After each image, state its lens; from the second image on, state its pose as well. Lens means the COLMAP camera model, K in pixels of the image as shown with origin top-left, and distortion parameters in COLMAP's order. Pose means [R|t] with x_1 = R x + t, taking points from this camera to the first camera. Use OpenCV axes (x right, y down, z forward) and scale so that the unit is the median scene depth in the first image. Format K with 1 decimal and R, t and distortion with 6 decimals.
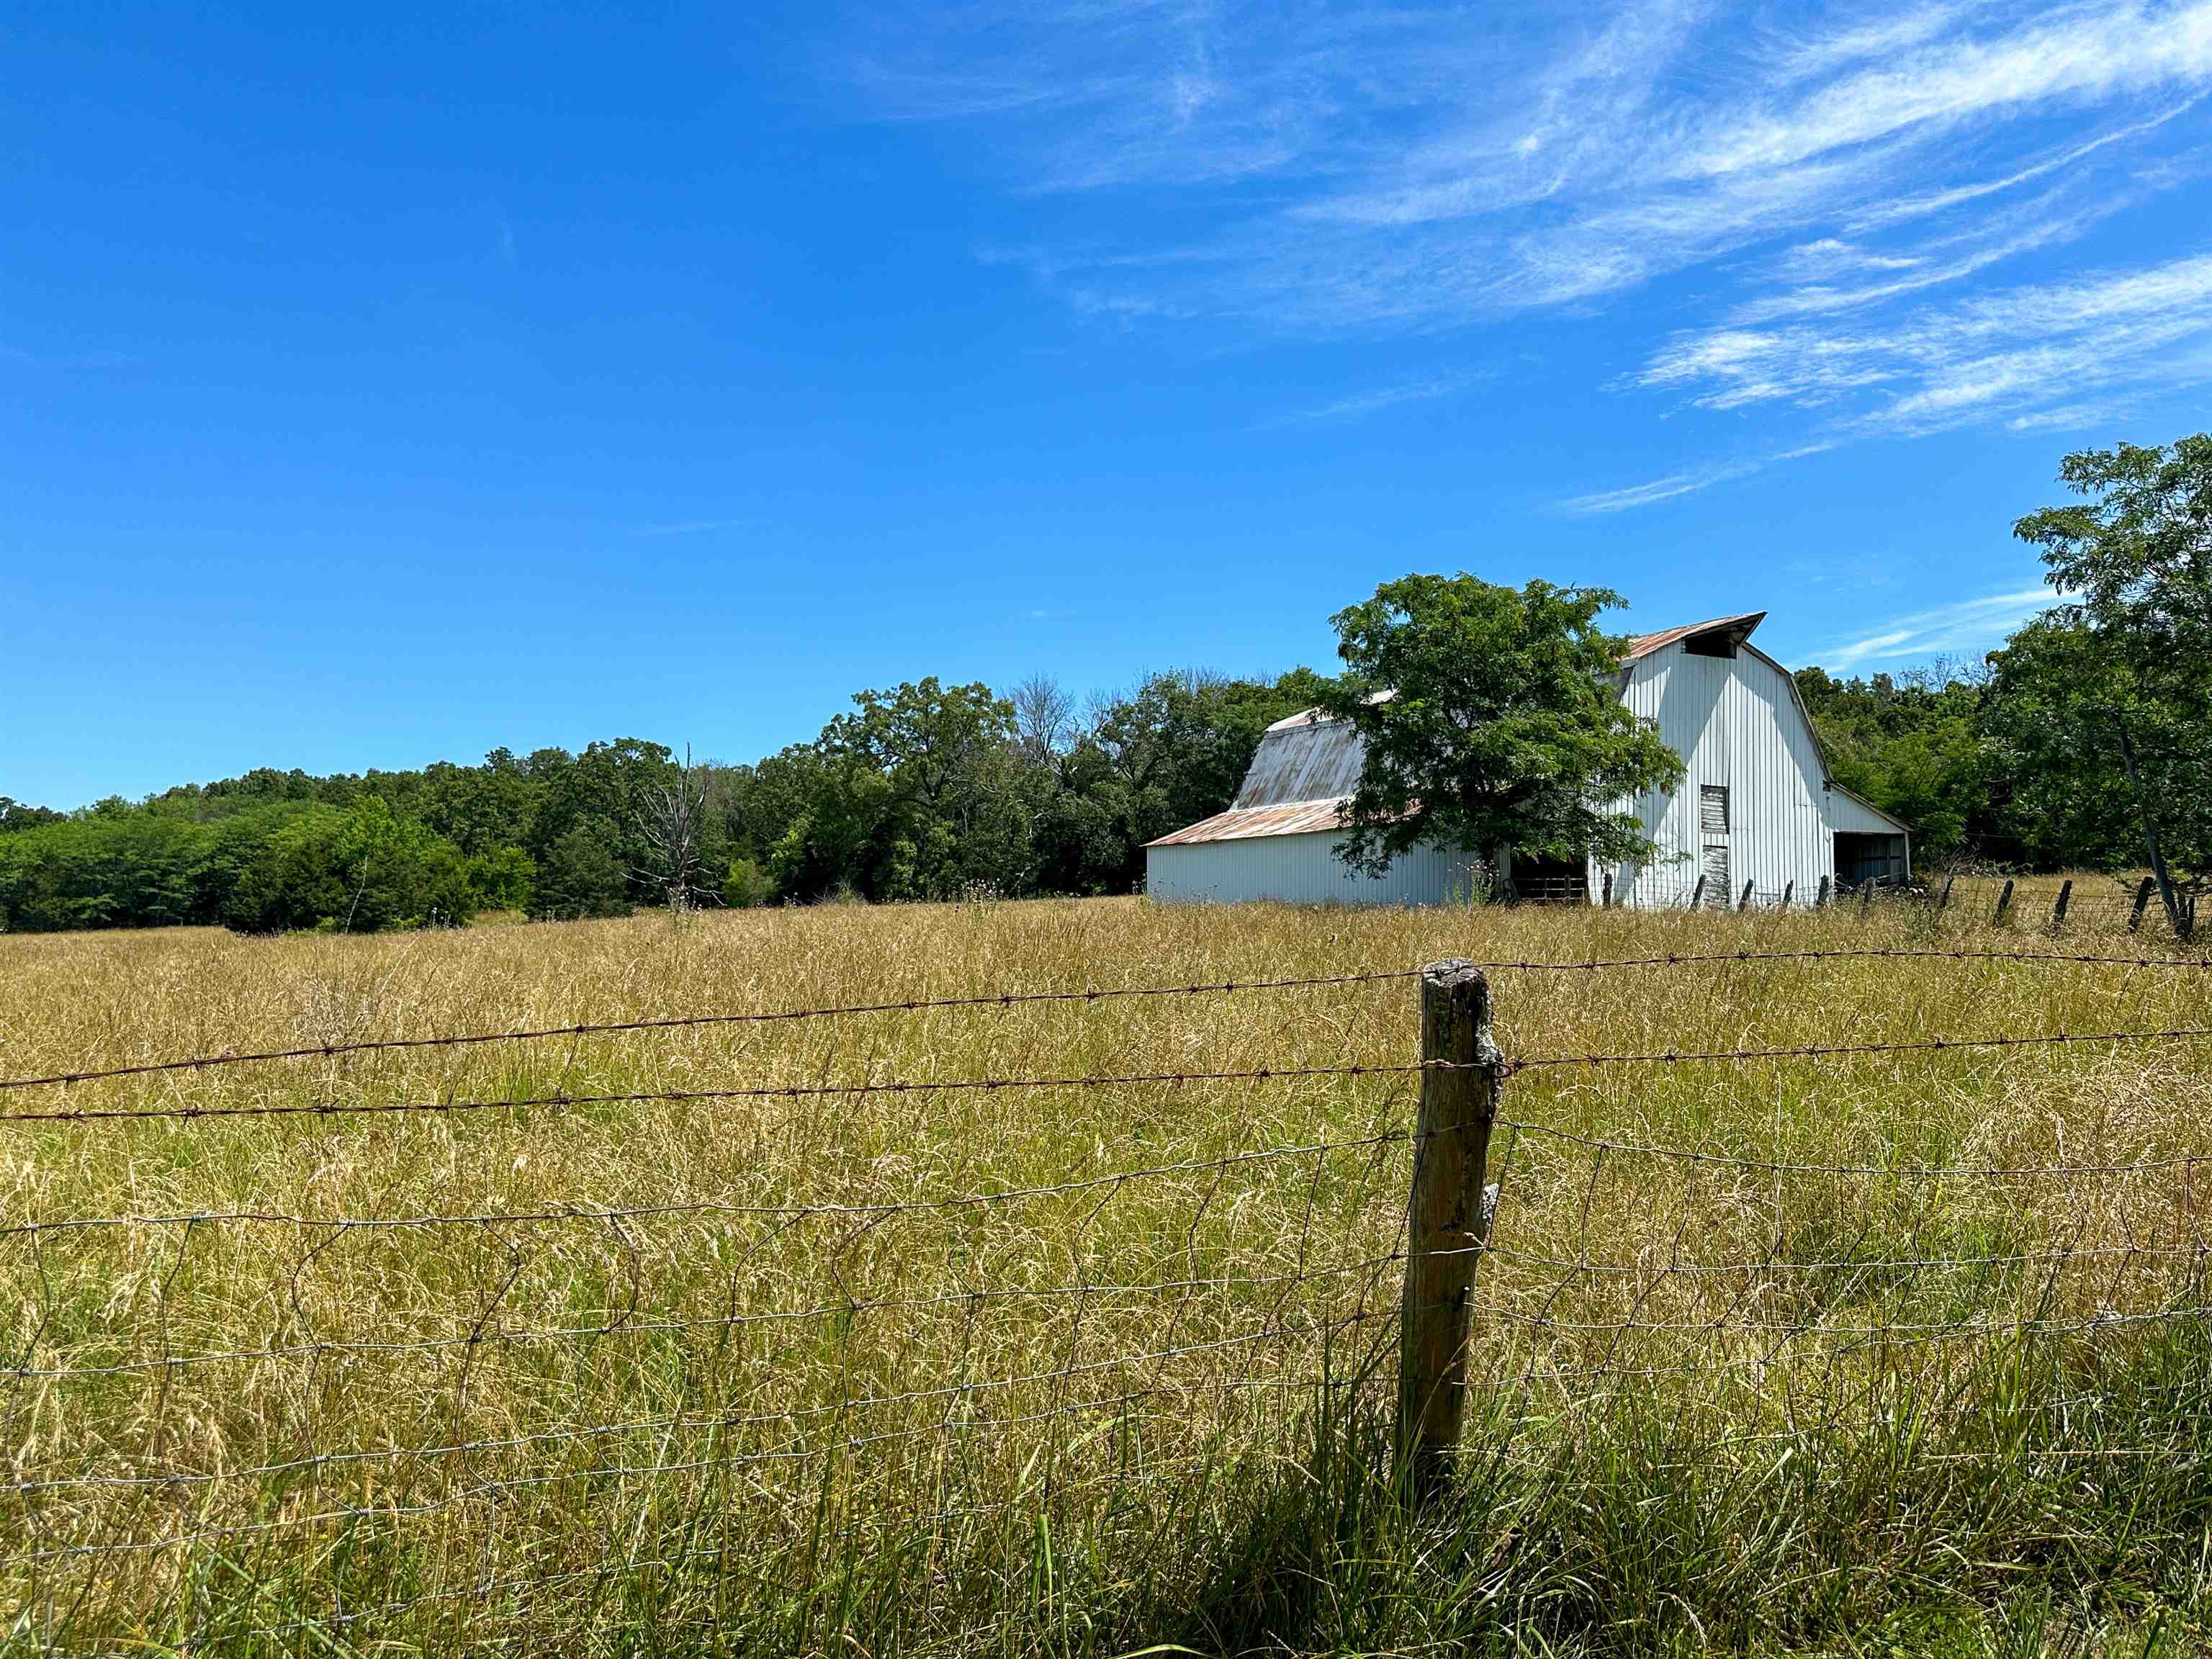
lens RADIAL K [[1671.8, 0, 1106.9], [0, 1671.8, 830.2], [0, 0, 1]] dist [0.002479, -0.001211]
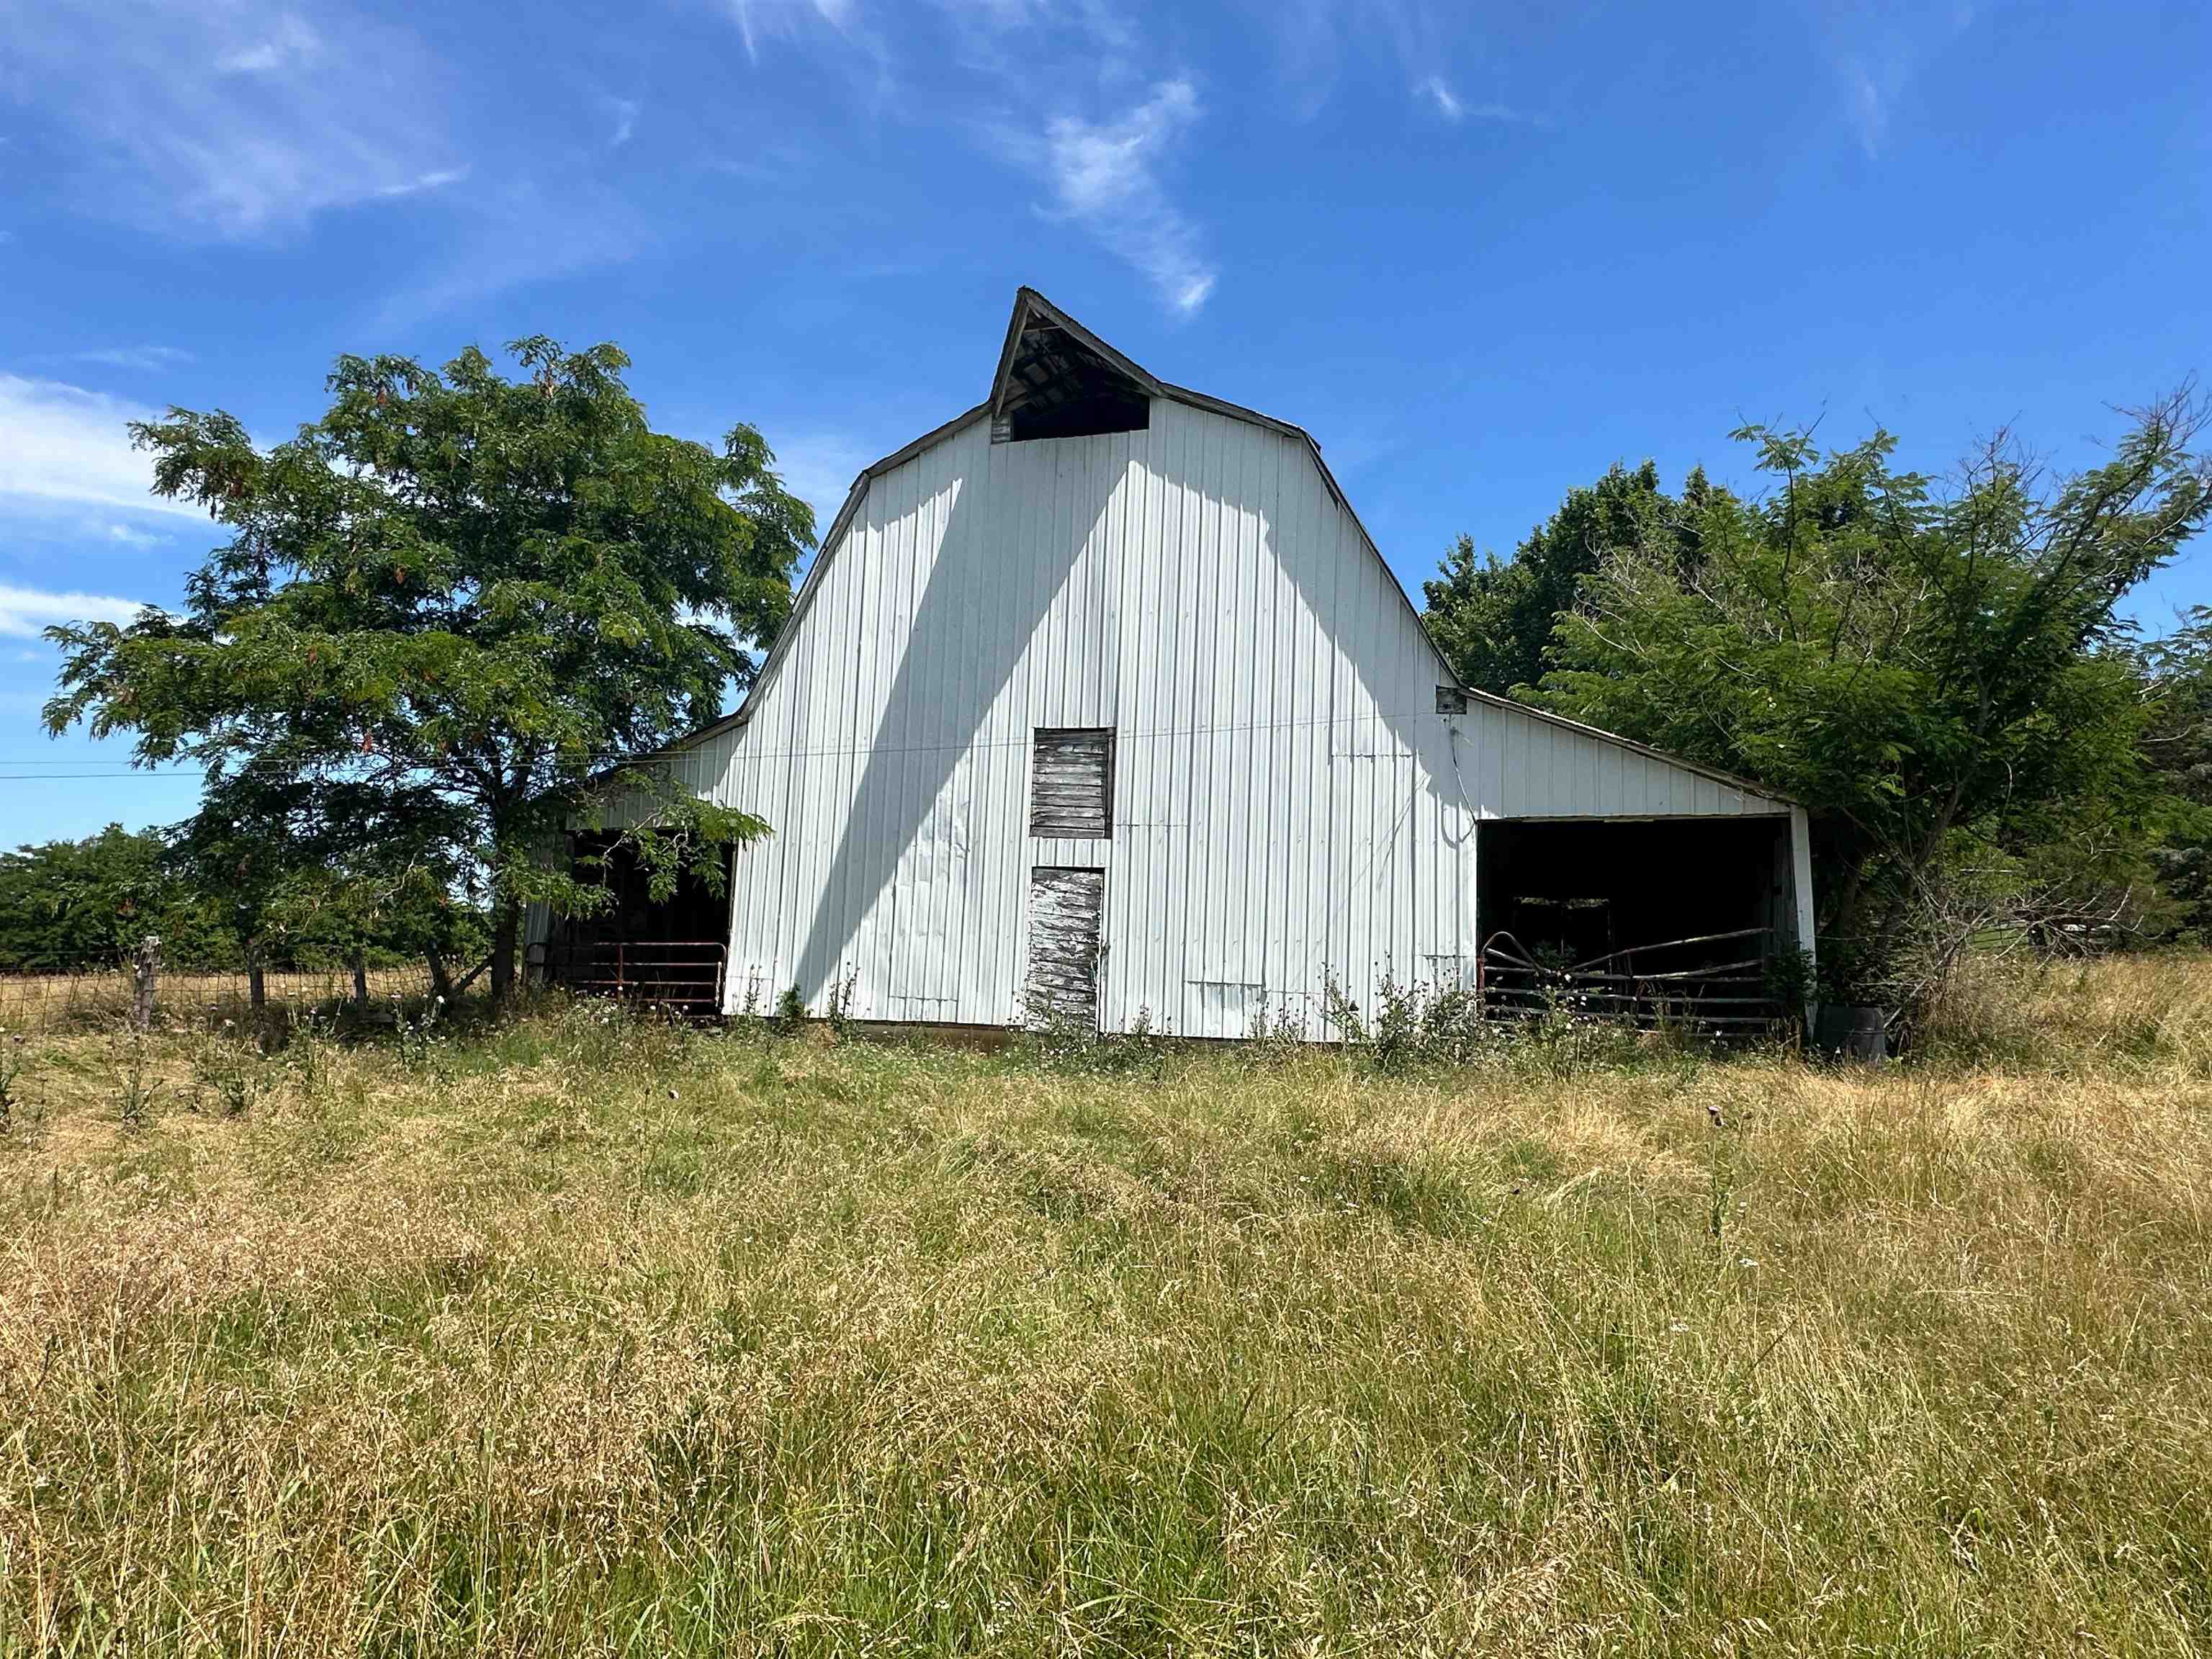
lens RADIAL K [[1271.6, 0, 1094.6], [0, 1271.6, 841.4], [0, 0, 1]] dist [-0.012250, 0.002372]
pose [[0.750710, -0.058592, -0.658029, 0.509493], [0.013694, 0.997225, -0.073171, 0.023125], [0.660490, 0.045919, 0.749429, 0.671496]]
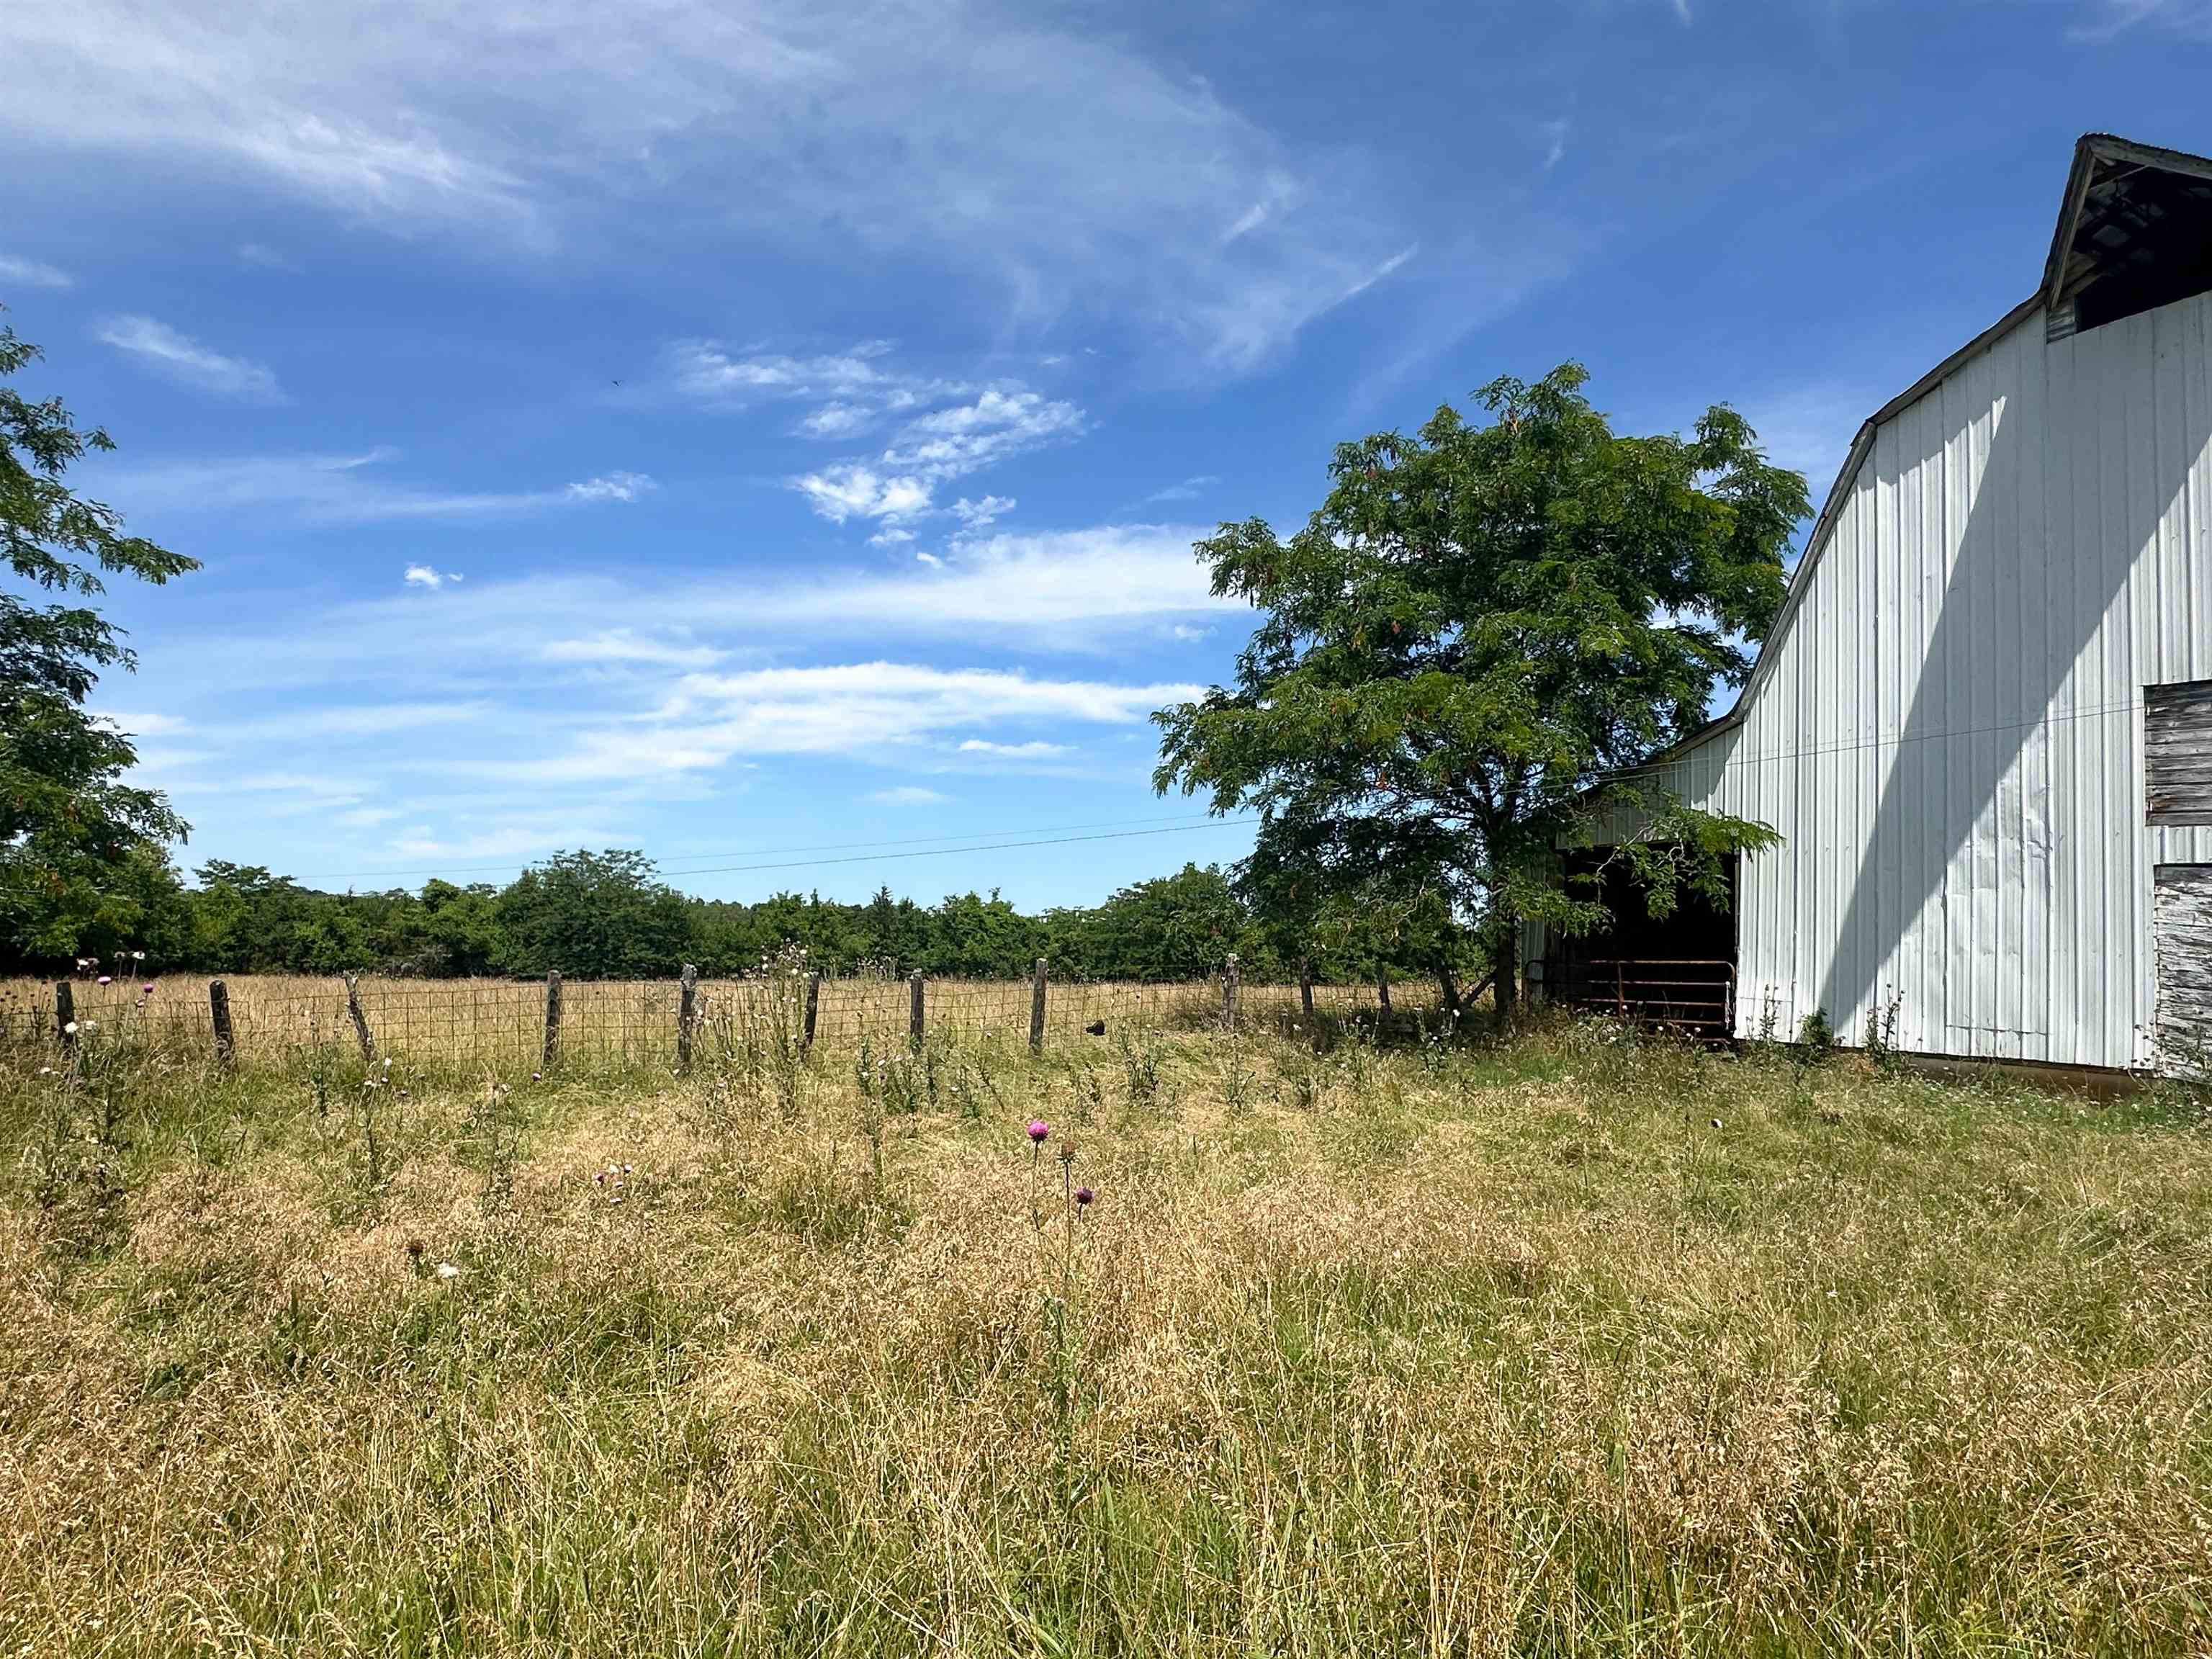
lens RADIAL K [[1271.6, 0, 1089.5], [0, 1271.6, 842.6], [0, 0, 1]] dist [-0.012250, 0.002372]
pose [[0.110119, -0.094169, -0.989447, 0.507928], [0.008590, 0.995555, -0.093794, 0.022844], [0.993881, 0.001829, 0.110439, 0.668259]]
